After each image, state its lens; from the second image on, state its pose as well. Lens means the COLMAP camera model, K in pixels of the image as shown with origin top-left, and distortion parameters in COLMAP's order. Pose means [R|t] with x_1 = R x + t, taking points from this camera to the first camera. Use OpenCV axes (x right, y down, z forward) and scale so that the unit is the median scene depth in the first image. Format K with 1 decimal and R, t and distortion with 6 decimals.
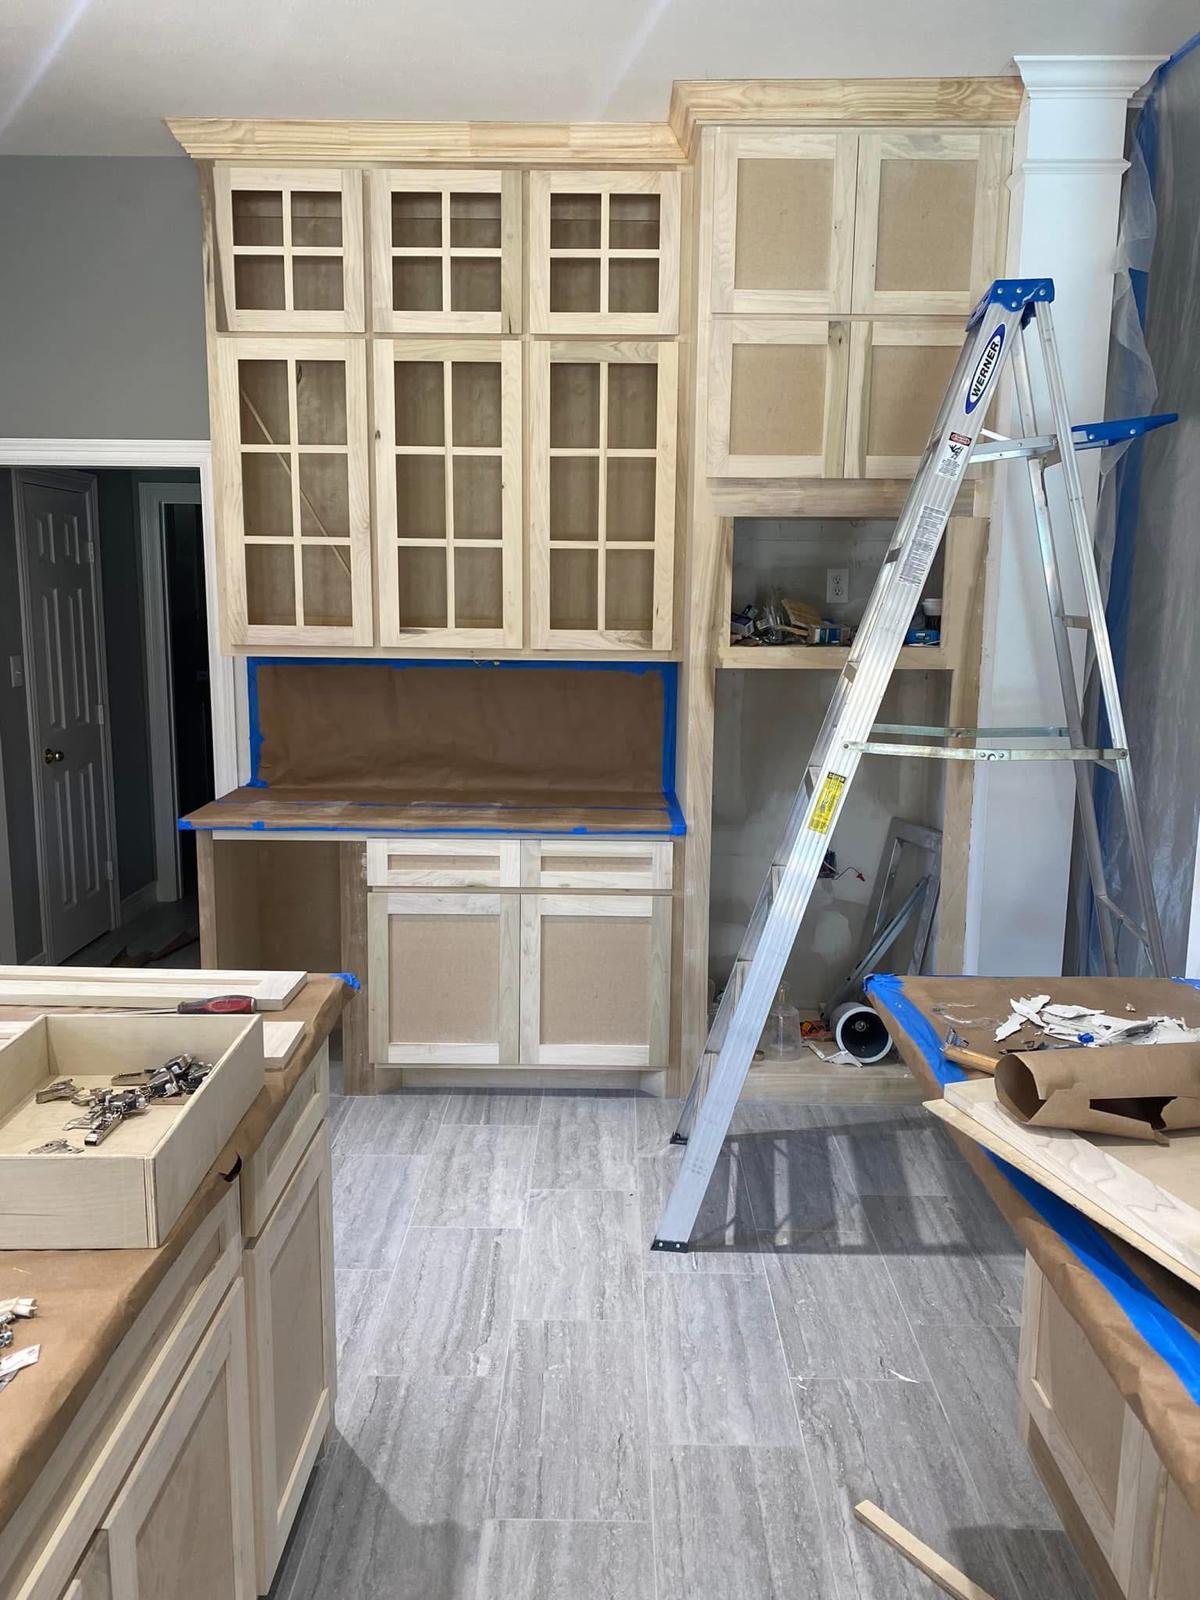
lens RADIAL K [[1240.9, 0, 600.0], [0, 1240.9, 800.0], [0, 0, 1]] dist [0.001881, -0.001116]
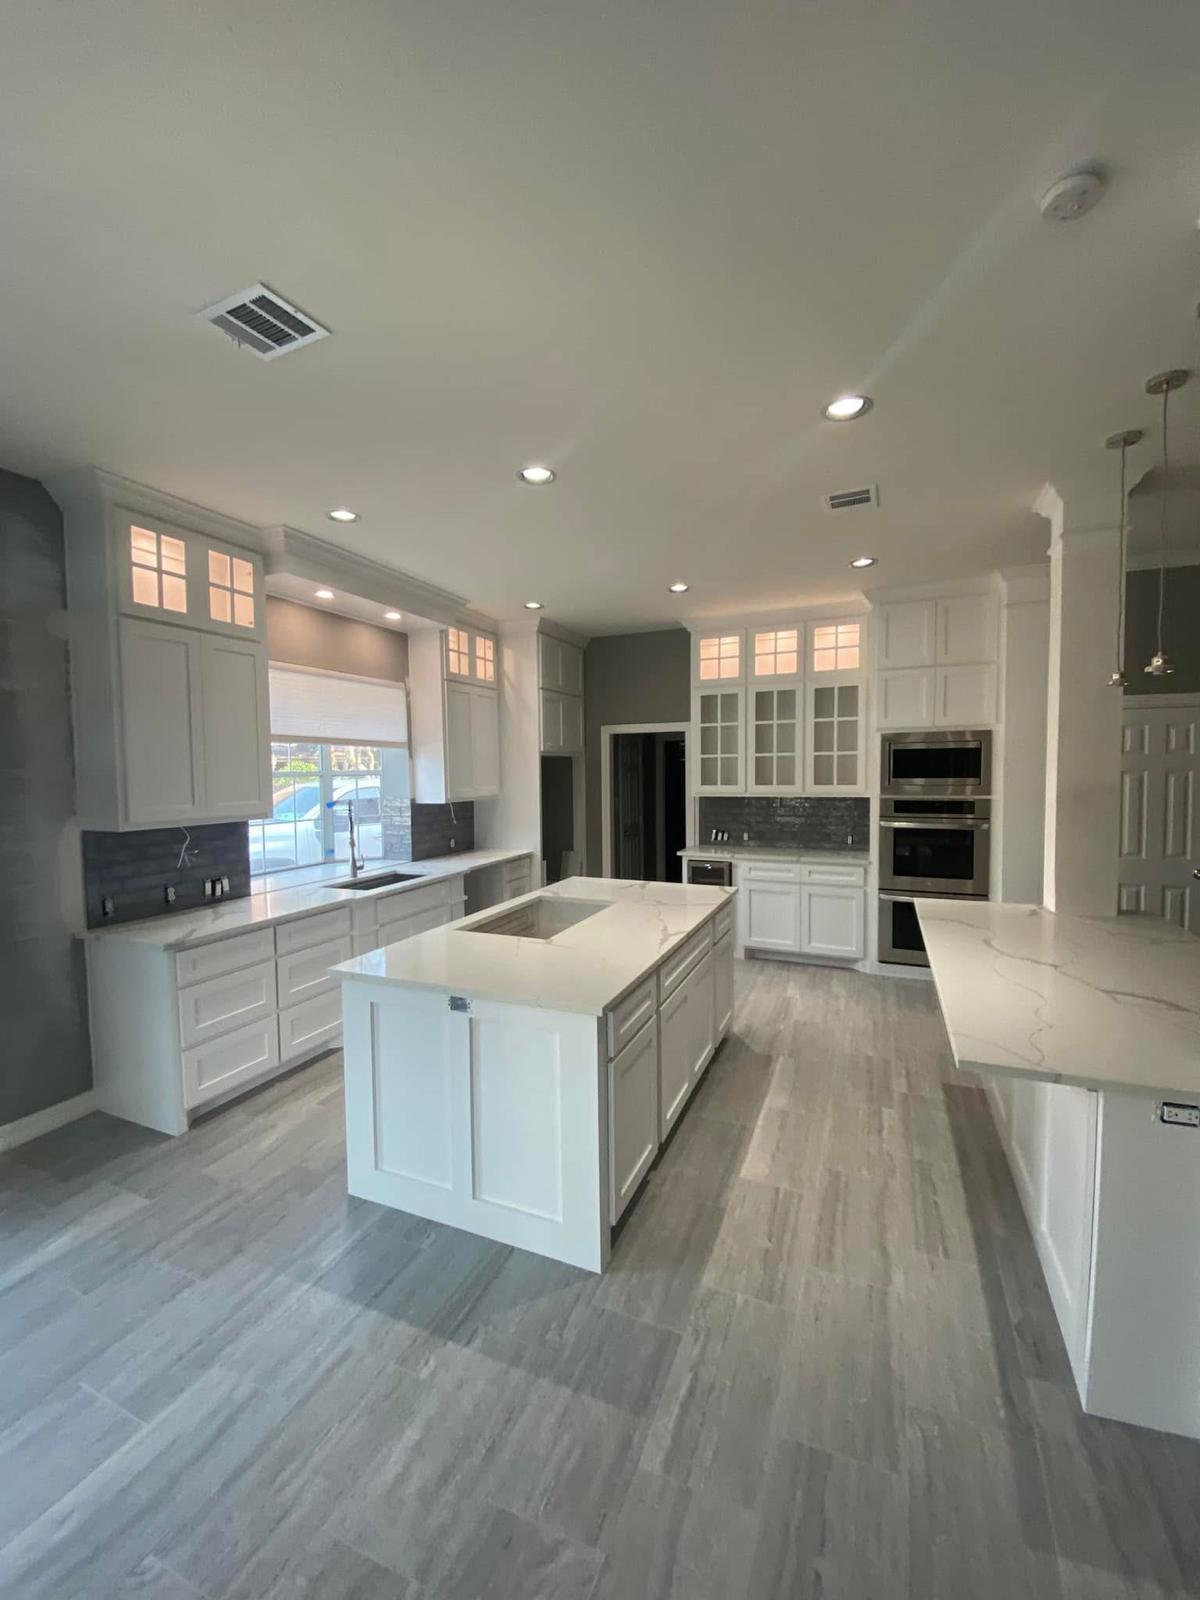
lens RADIAL K [[648.7, 0, 600.0], [0, 648.7, 800.0], [0, 0, 1]] dist [0.025654, -0.023034]
pose [[0.923497, -0.002851, -0.383595, 0.084709], [-0.042932, 0.992922, -0.110737, 0.080616], [0.381196, 0.118734, 0.916838, -0.540941]]
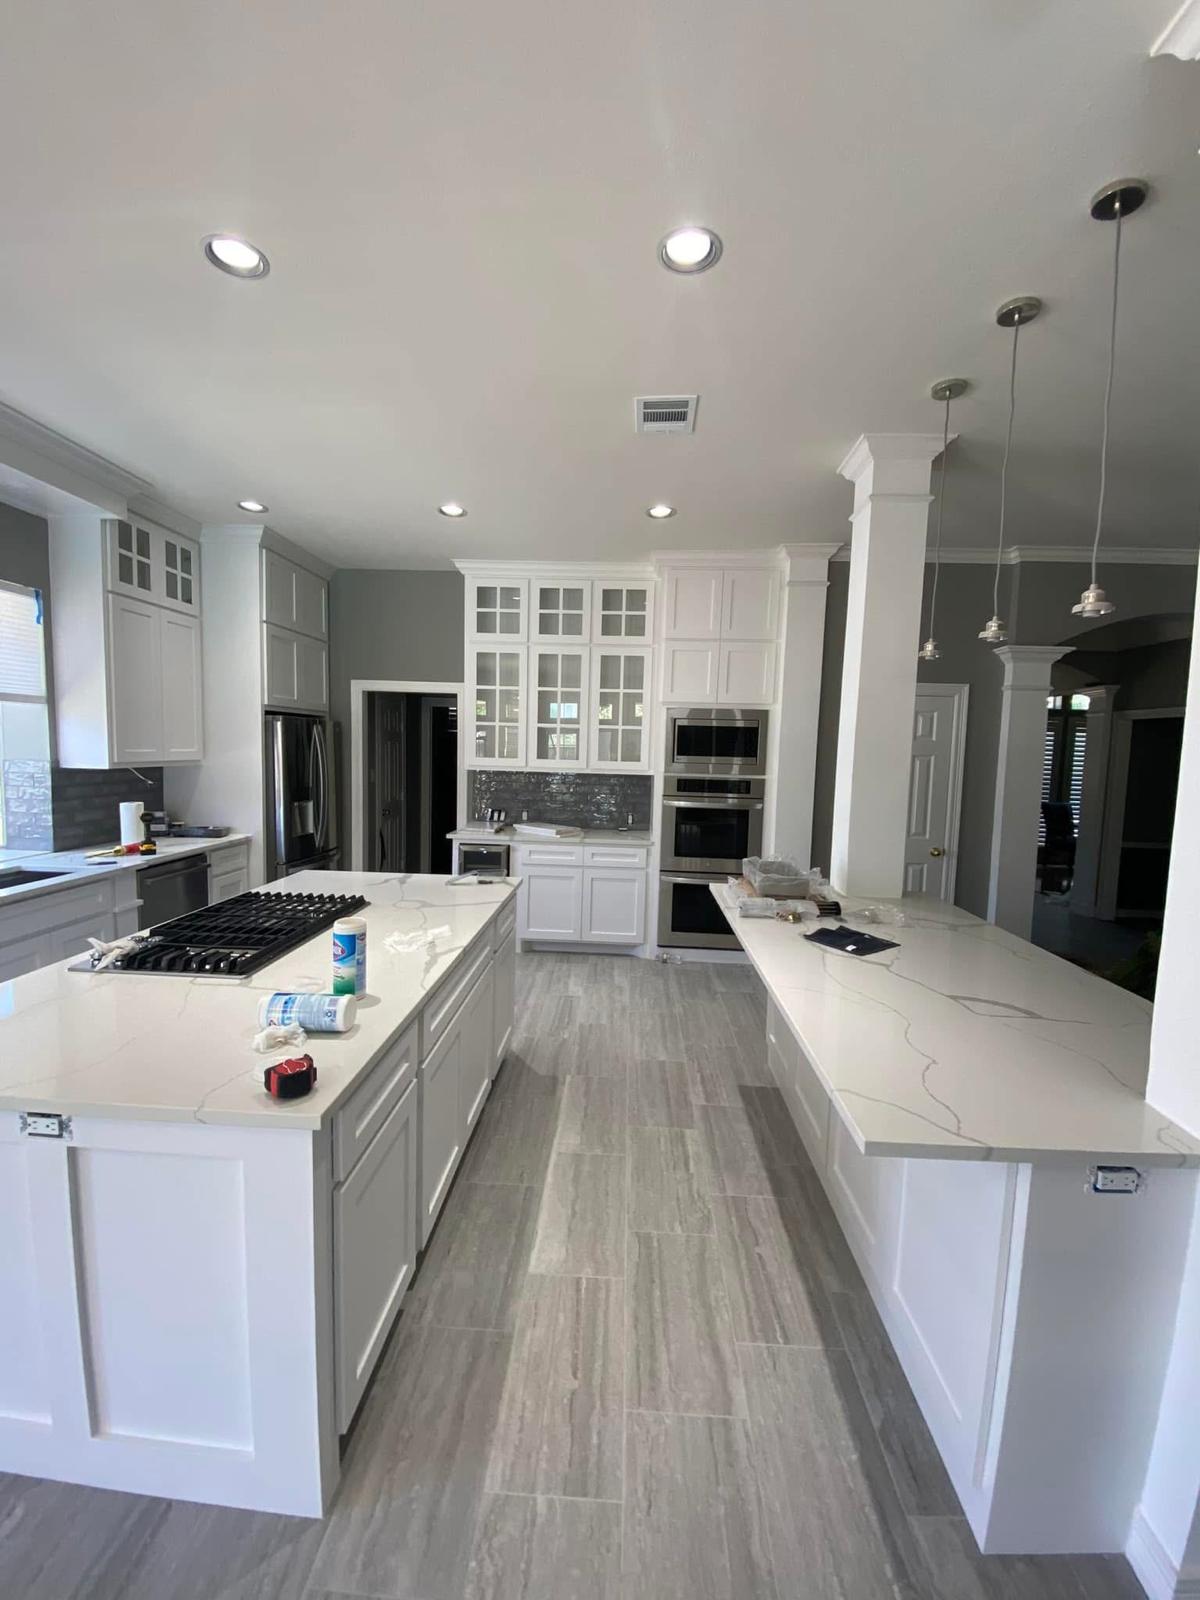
lens RADIAL K [[648.7, 0, 600.0], [0, 648.7, 800.0], [0, 0, 1]] dist [0.025654, -0.023034]
pose [[0.999128, 0.019681, -0.036822, 0.014686], [-0.022876, 0.995815, -0.088479, 0.063681], [0.034927, 0.089245, 0.995397, -0.325108]]
